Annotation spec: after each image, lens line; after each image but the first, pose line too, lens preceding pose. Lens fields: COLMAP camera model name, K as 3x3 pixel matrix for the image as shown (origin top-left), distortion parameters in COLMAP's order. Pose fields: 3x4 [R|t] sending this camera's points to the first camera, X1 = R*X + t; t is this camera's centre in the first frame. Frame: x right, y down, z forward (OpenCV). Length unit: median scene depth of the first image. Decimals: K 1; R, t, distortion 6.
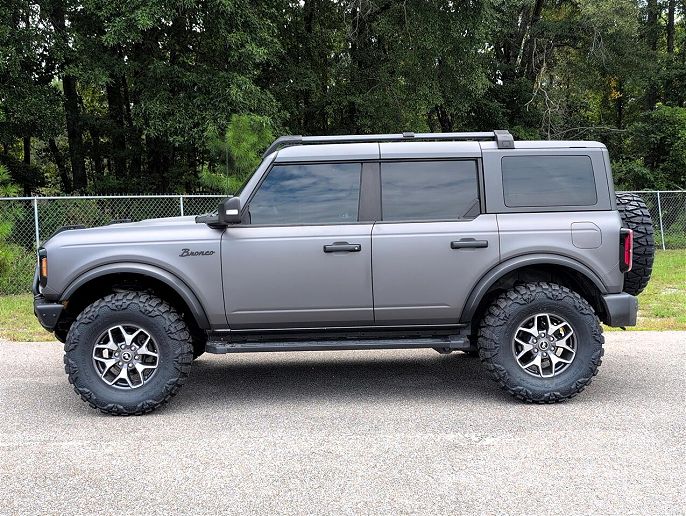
lens RADIAL K [[828.1, 0, 339.0], [0, 828.1, 259.5], [0, 0, 1]] dist [-0.025817, 0.000000]
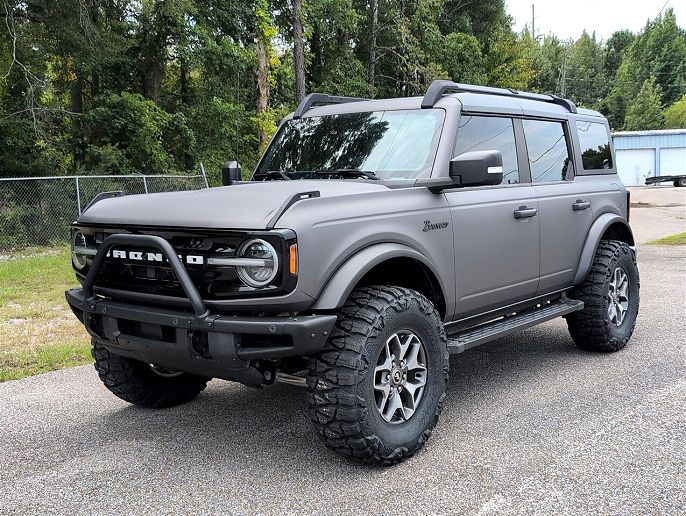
lens RADIAL K [[828.1, 0, 344.4], [0, 828.1, 256.8], [0, 0, 1]] dist [-0.025817, 0.000000]
pose [[0.652541, -0.073502, 0.754180, -0.794931], [0.070948, 0.996839, 0.035765, -0.012286], [-0.754425, 0.030170, 0.655693, 0.561321]]
